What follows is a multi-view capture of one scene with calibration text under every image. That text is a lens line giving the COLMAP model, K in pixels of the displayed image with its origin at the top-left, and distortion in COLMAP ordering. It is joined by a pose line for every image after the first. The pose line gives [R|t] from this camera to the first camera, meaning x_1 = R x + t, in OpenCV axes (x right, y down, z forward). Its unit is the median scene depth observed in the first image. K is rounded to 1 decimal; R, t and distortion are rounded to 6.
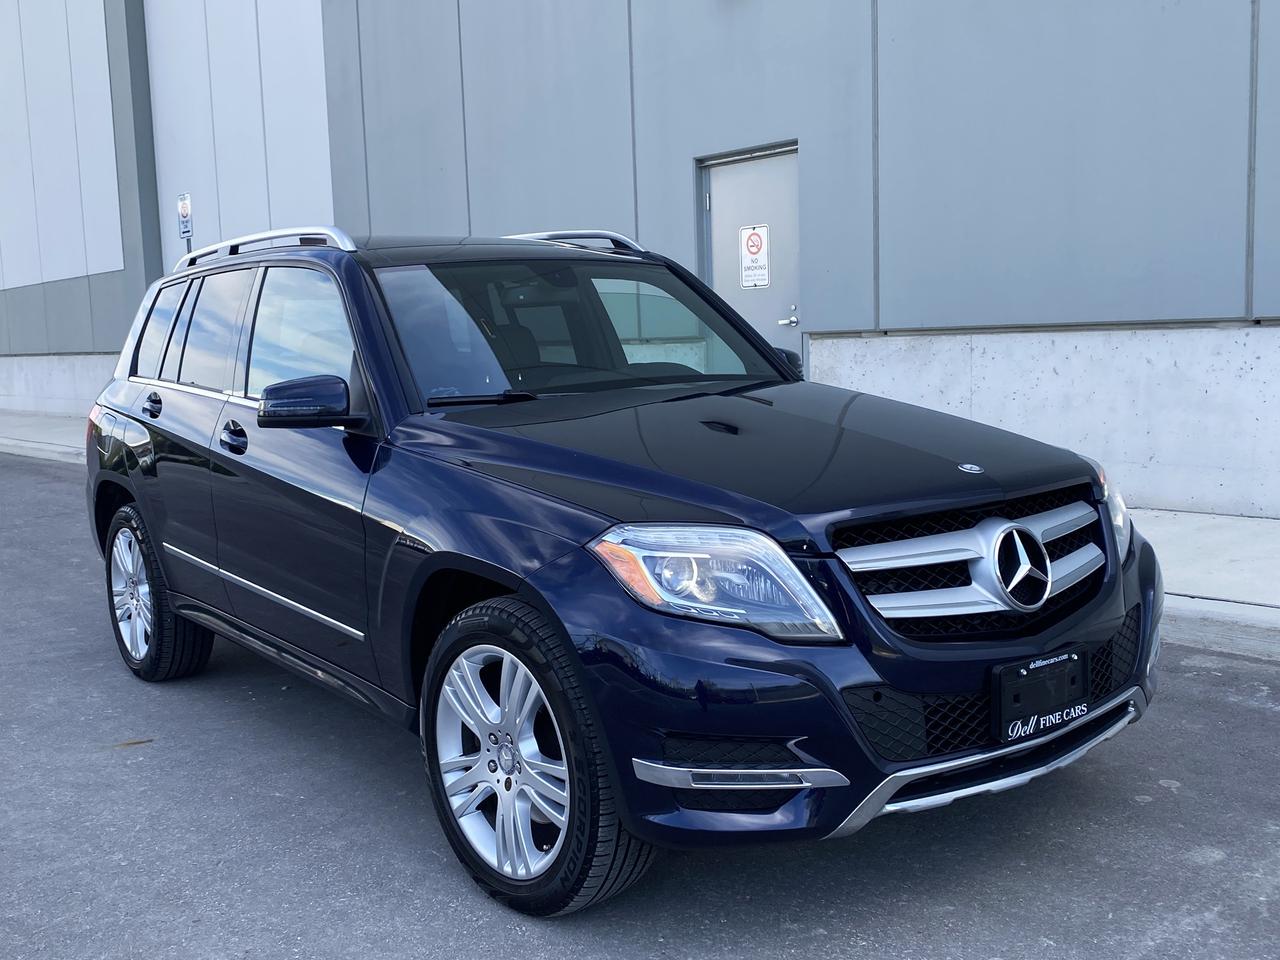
lens RADIAL K [[1290.0, 0, 641.8], [0, 1290.0, 481.0], [0, 0, 1]] dist [0.011205, 0.000000]
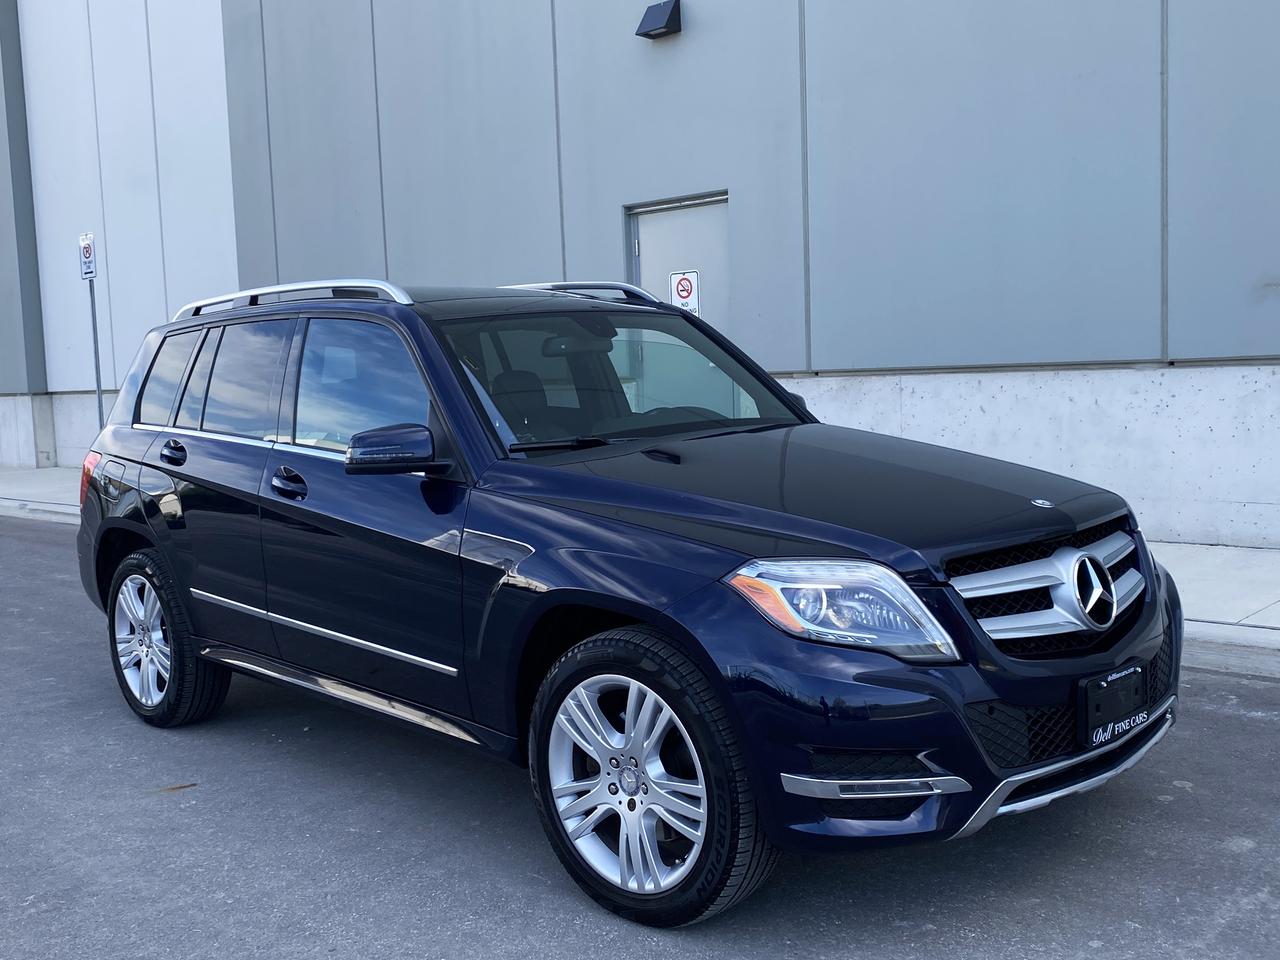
lens RADIAL K [[1290.0, 0, 634.3], [0, 1290.0, 479.9], [0, 0, 1]] dist [0.011205, 0.000000]
pose [[0.993953, -0.013813, 0.108934, -0.186486], [0.016940, 0.999469, -0.027834, -0.004276], [-0.108492, 0.029511, 0.993659, -0.062931]]
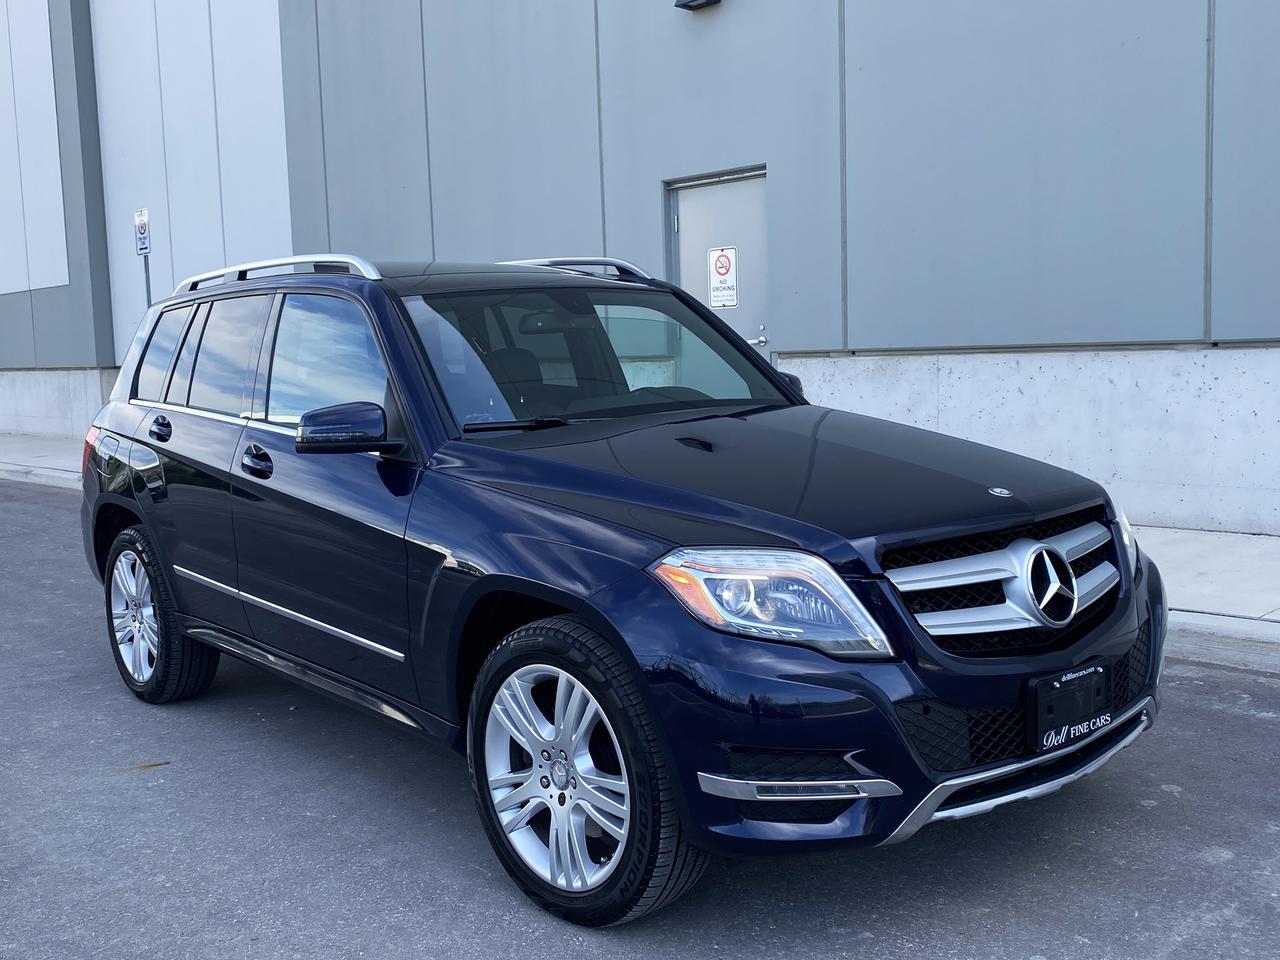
lens RADIAL K [[1290.0, 0, 645.2], [0, 1290.0, 474.9], [0, 0, 1]] dist [0.011205, 0.000000]
pose [[0.998588, -0.004093, 0.052963, -0.078830], [0.004890, 0.999877, -0.014918, -0.008210], [-0.052895, 0.015156, 0.998485, -0.035683]]
